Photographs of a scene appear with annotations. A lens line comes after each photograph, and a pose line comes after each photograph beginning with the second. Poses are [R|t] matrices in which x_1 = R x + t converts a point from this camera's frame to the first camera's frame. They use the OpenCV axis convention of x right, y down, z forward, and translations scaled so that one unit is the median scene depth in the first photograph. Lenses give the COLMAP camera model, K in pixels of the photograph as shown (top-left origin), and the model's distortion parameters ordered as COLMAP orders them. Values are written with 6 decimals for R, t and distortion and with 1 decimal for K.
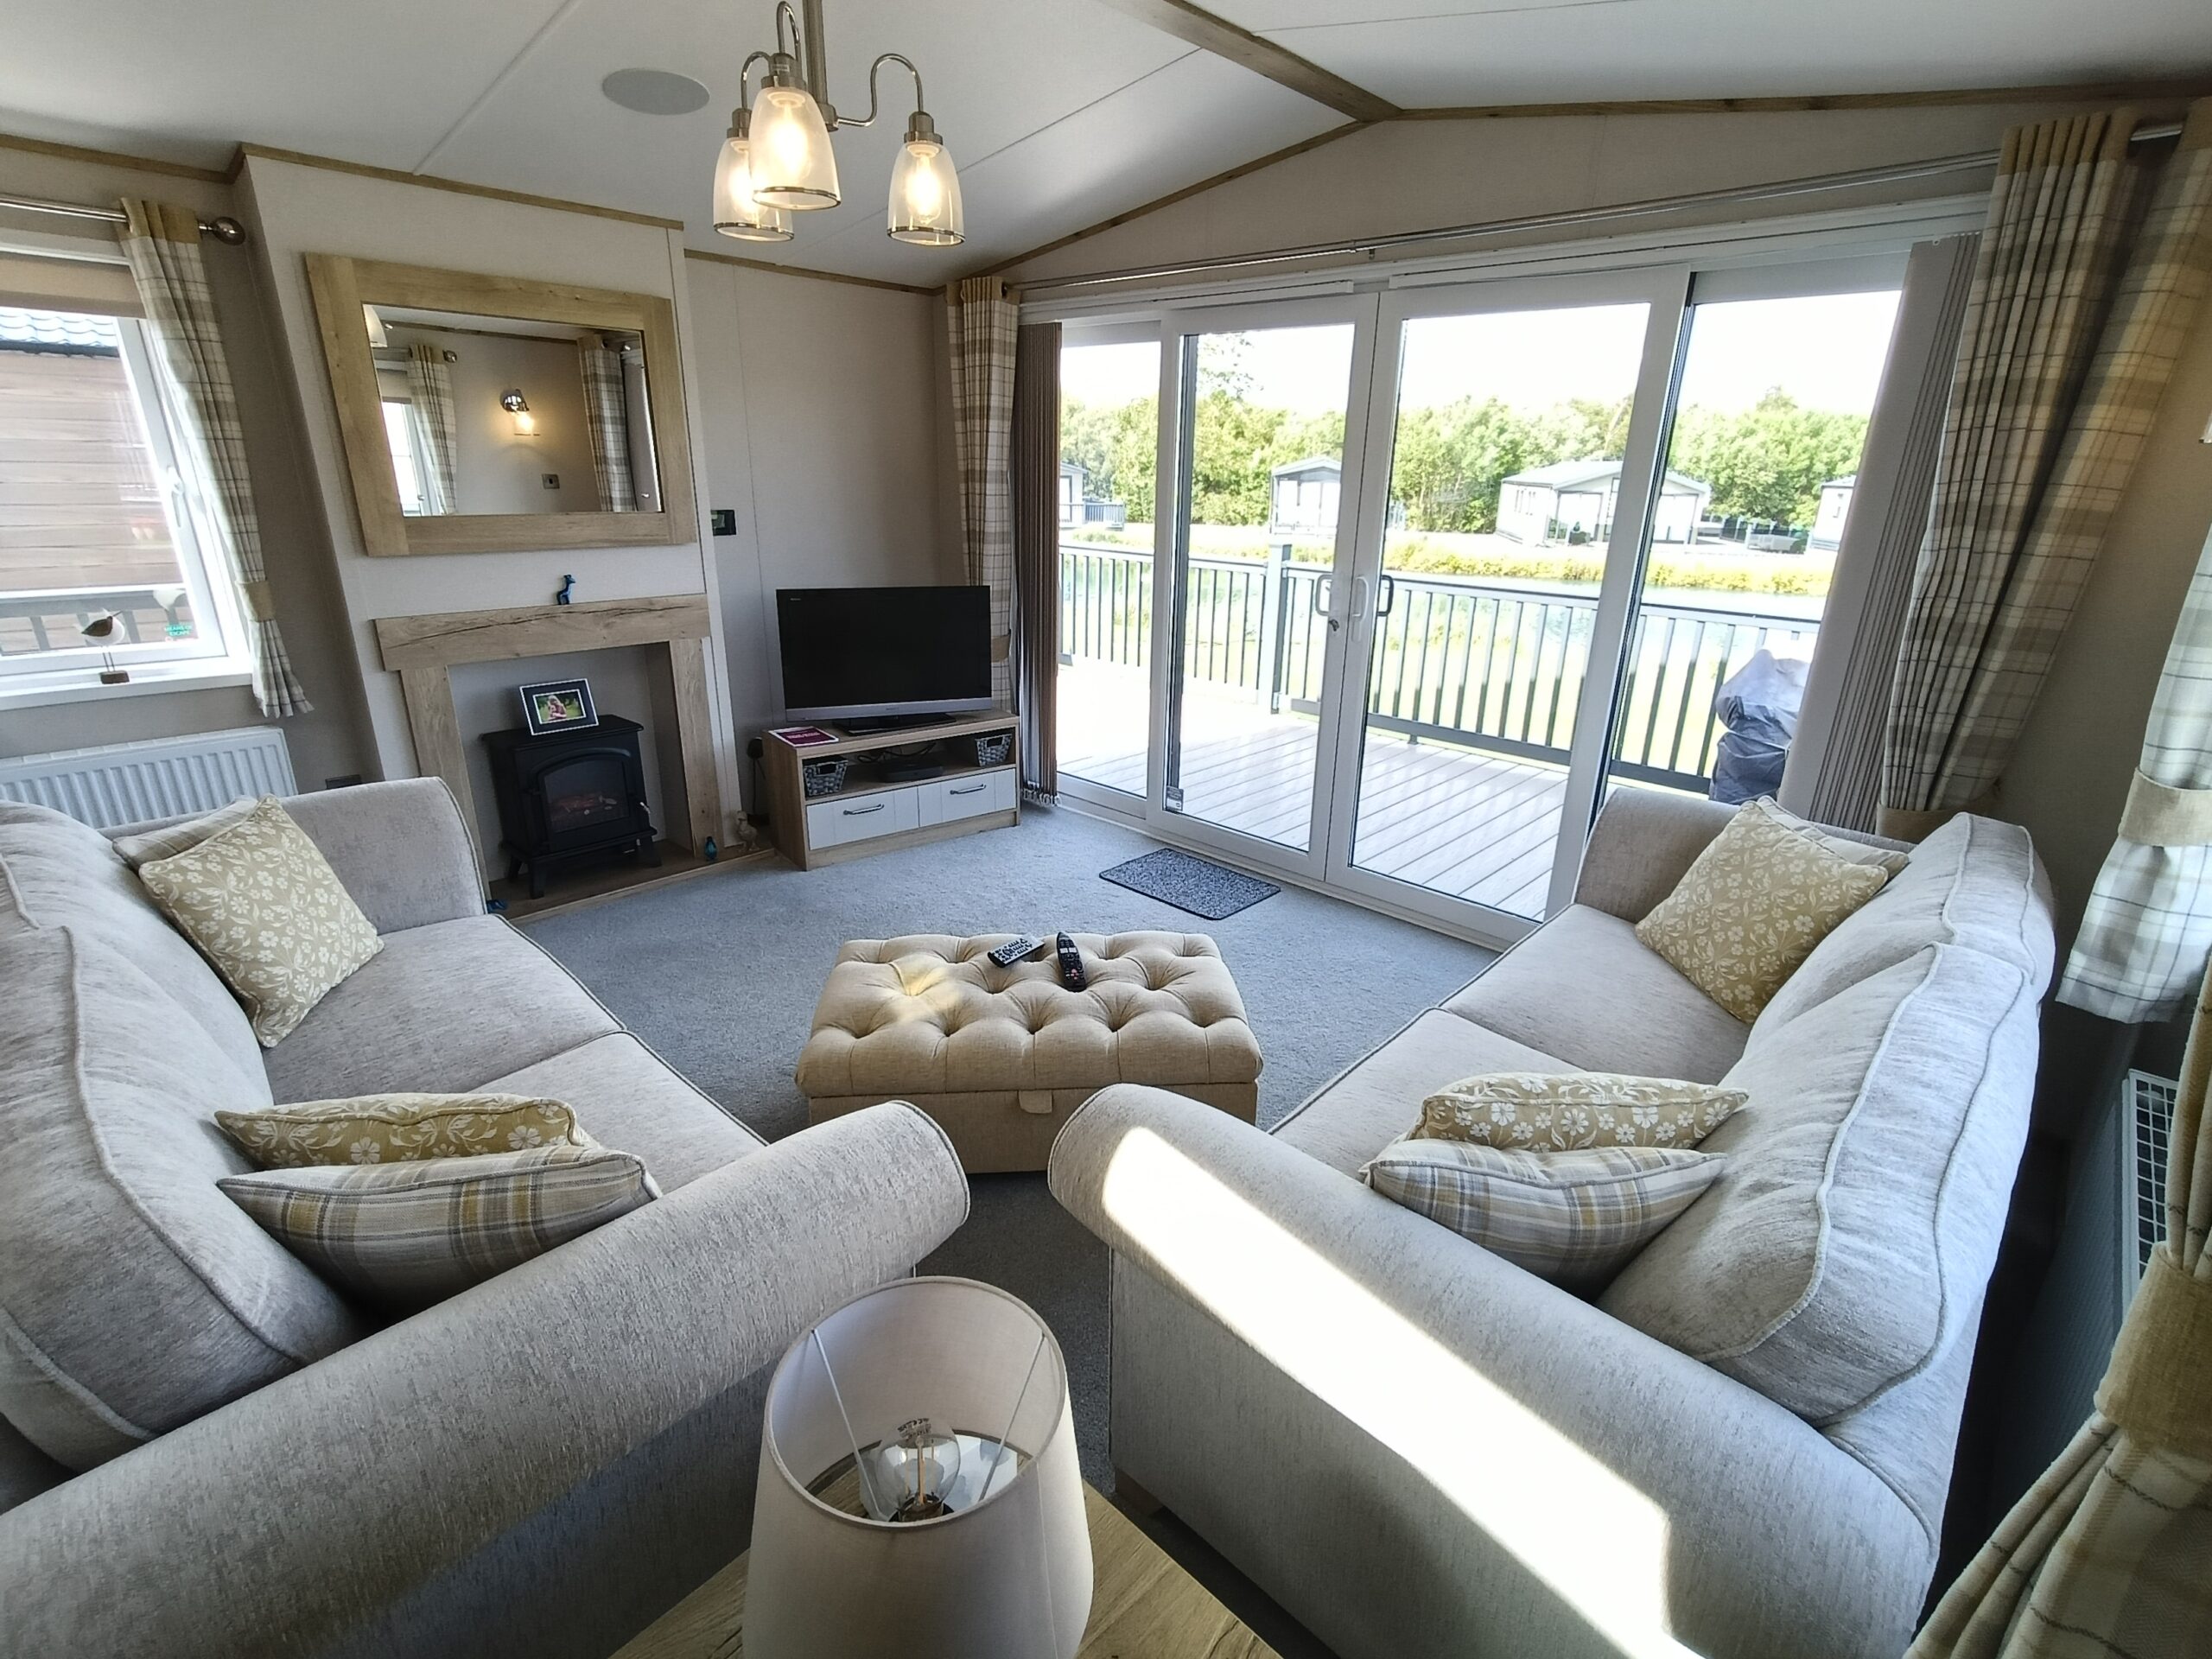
lens RADIAL K [[1044.2, 0, 1117.1], [0, 1044.2, 822.1], [0, 0, 1]] dist [-0.005494, 0.005989]
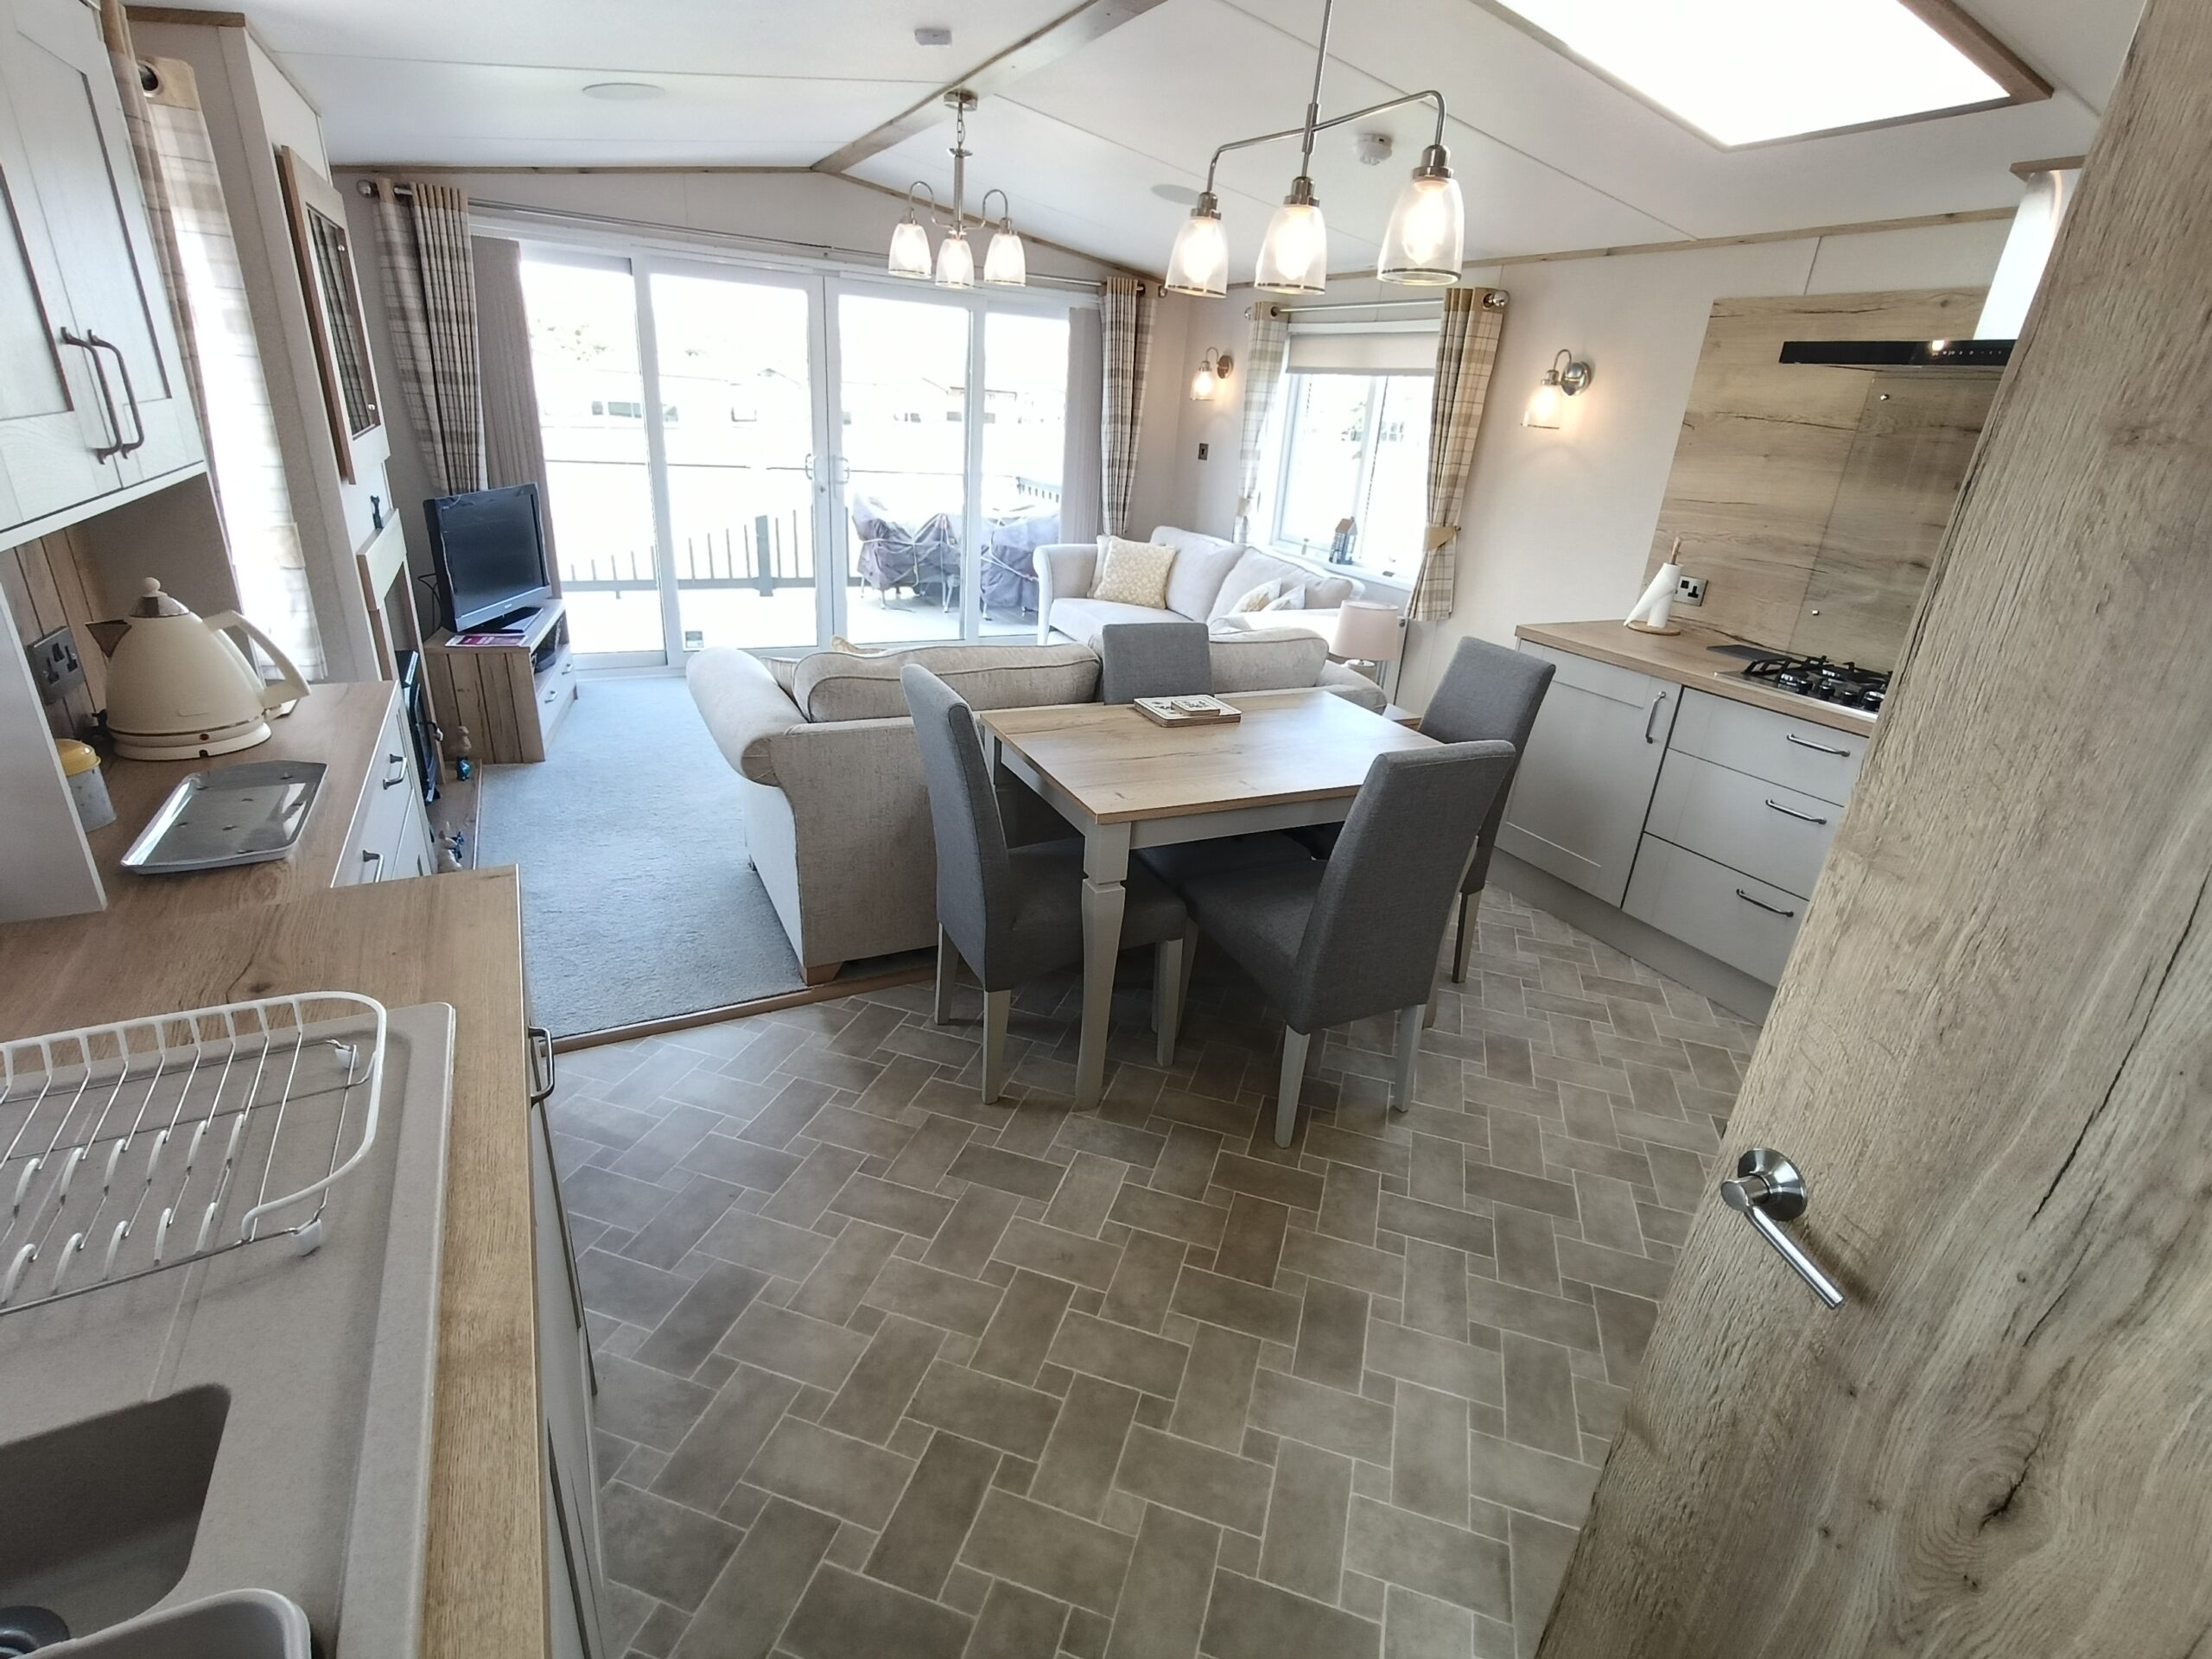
lens RADIAL K [[1044.2, 0, 1117.1], [0, 1044.2, 822.1], [0, 0, 1]] dist [-0.005494, 0.005989]
pose [[0.327602, -0.355773, 0.875273, -1.096648], [0.250288, 0.925977, 0.282704, -0.052268], [-0.911061, 0.126456, 0.392398, 0.039828]]
